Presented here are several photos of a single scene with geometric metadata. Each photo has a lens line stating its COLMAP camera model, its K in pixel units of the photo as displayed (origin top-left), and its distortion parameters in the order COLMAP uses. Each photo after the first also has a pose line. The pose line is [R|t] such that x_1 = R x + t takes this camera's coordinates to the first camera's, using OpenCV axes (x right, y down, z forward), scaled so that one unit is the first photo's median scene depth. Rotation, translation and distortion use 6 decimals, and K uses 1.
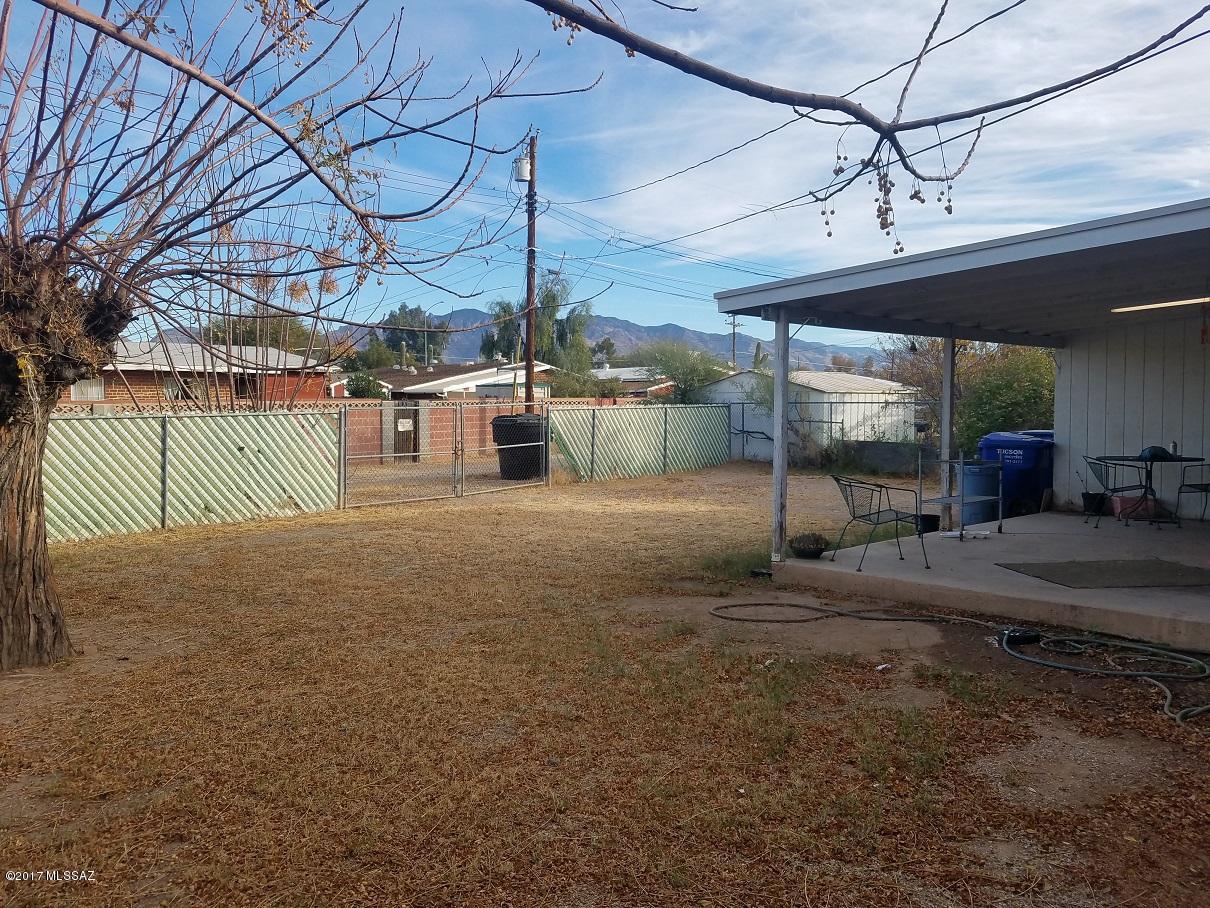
lens RADIAL K [[959.2, 0, 603.3], [0, 959.2, 455.8], [0, 0, 1]] dist [0.015501, -0.023210]
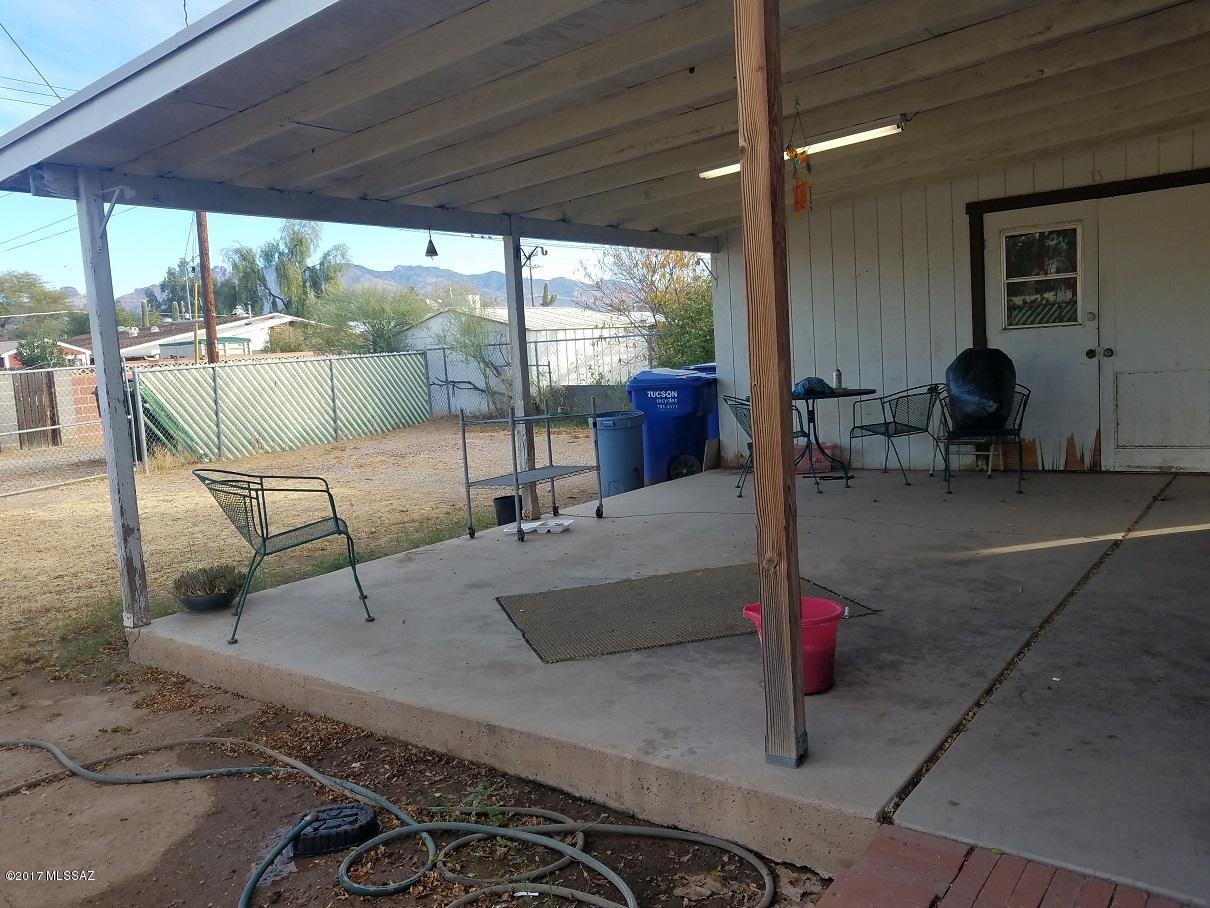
lens RADIAL K [[959.2, 0, 606.7], [0, 959.2, 450.6], [0, 0, 1]] dist [0.015501, -0.023210]
pose [[0.981943, -0.075827, 0.173314, 0.138556], [0.067217, 0.996220, 0.055025, -0.002462], [-0.176831, -0.042382, 0.983328, 0.148921]]
